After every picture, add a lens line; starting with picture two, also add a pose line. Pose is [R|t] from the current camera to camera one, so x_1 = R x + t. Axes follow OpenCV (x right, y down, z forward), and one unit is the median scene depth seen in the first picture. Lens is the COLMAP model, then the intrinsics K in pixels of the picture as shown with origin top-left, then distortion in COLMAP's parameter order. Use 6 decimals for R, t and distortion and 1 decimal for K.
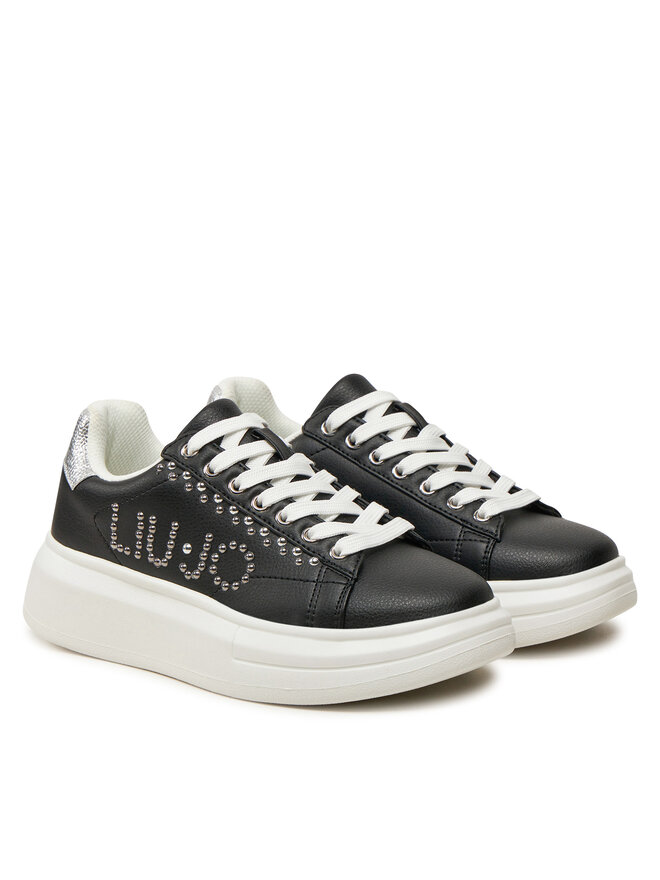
lens RADIAL K [[2559.8, 0, 329.7], [0, 2559.8, 440.4], [0, 0, 1]] dist [-0.280130, 0.000000]
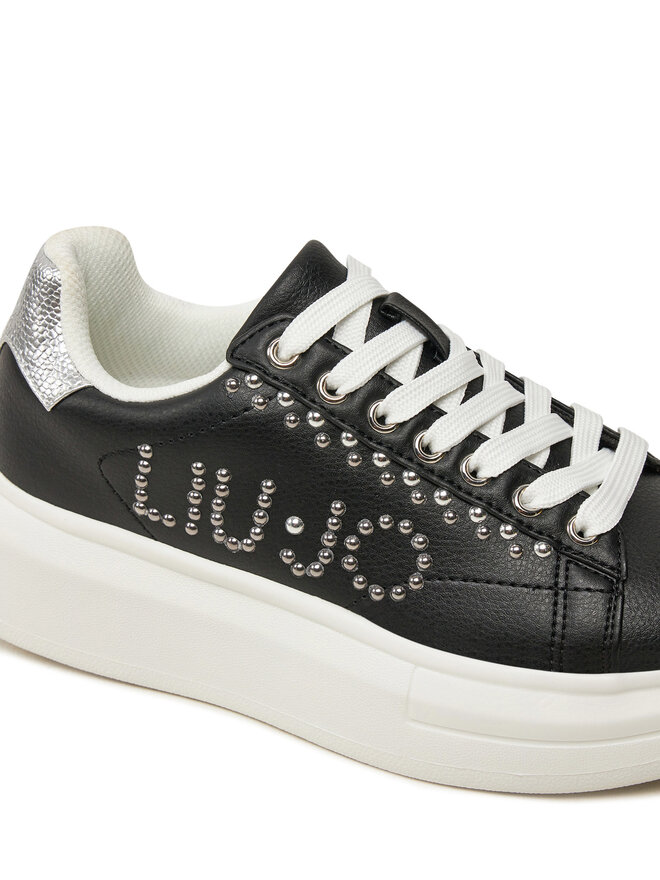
lens RADIAL K [[1759.2, 0, 330.2], [0, 1759.2, 437.0], [0, 0, 1]] dist [-0.118747, 0.000000]
pose [[0.955898, -0.104060, 0.274646, -0.154421], [0.022355, 0.958195, 0.285242, -0.089087], [-0.292847, -0.266522, 0.918263, 0.640775]]
